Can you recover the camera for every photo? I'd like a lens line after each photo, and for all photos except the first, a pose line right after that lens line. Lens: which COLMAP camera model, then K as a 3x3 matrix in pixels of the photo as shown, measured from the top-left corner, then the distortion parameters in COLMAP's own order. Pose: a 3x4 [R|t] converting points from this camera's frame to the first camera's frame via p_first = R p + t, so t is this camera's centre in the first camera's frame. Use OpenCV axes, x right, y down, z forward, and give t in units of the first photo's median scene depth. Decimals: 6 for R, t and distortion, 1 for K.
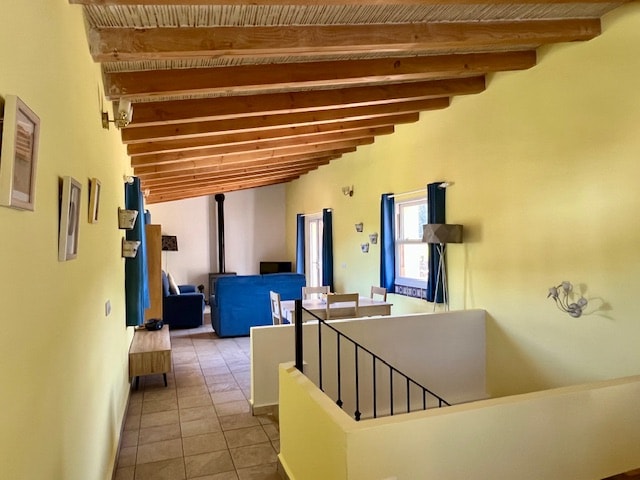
lens RADIAL K [[410.9, 0, 320.0], [0, 410.9, 240.0], [0, 0, 1]] dist [-0.000221, -0.000204]
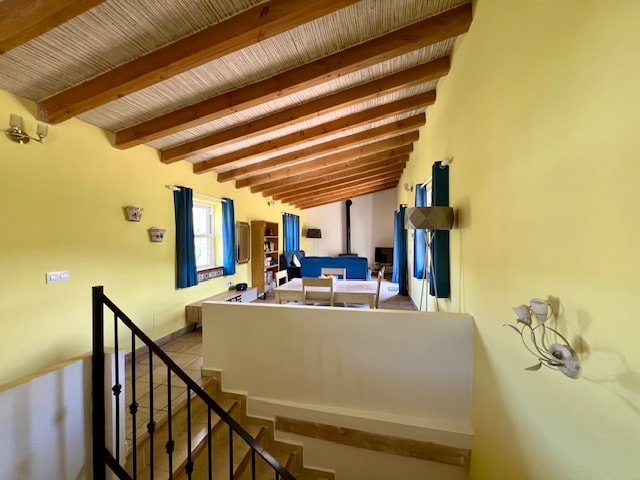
lens RADIAL K [[255.2, 0, 320.8], [0, 255.2, 238.5], [0, 0, 1]] dist [0.000024, 0.000113]
pose [[0.837925, 0.005667, -0.545756, 0.351051], [0.005658, 0.999802, 0.019070, 0.014799], [0.545756, -0.019068, 0.837727, 0.389435]]
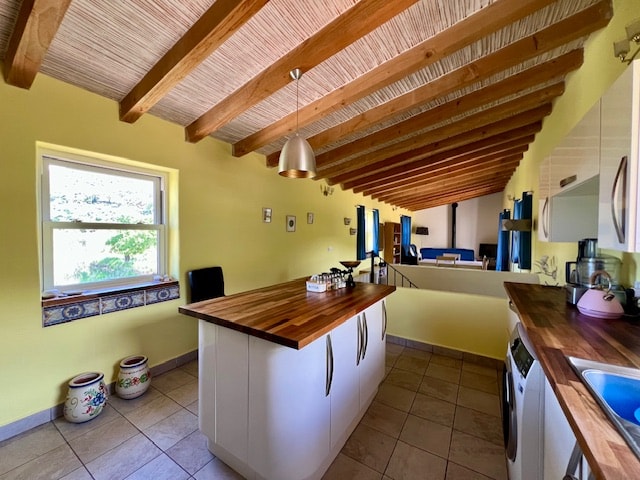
lens RADIAL K [[255.2, 0, 320.8], [0, 255.2, 238.5], [0, 0, 1]] dist [0.000024, 0.000113]
pose [[0.606210, 0.033024, -0.794619, 0.554441], [-0.008103, 0.999342, 0.035351, 0.007278], [0.795264, -0.014991, 0.606078, -0.175503]]
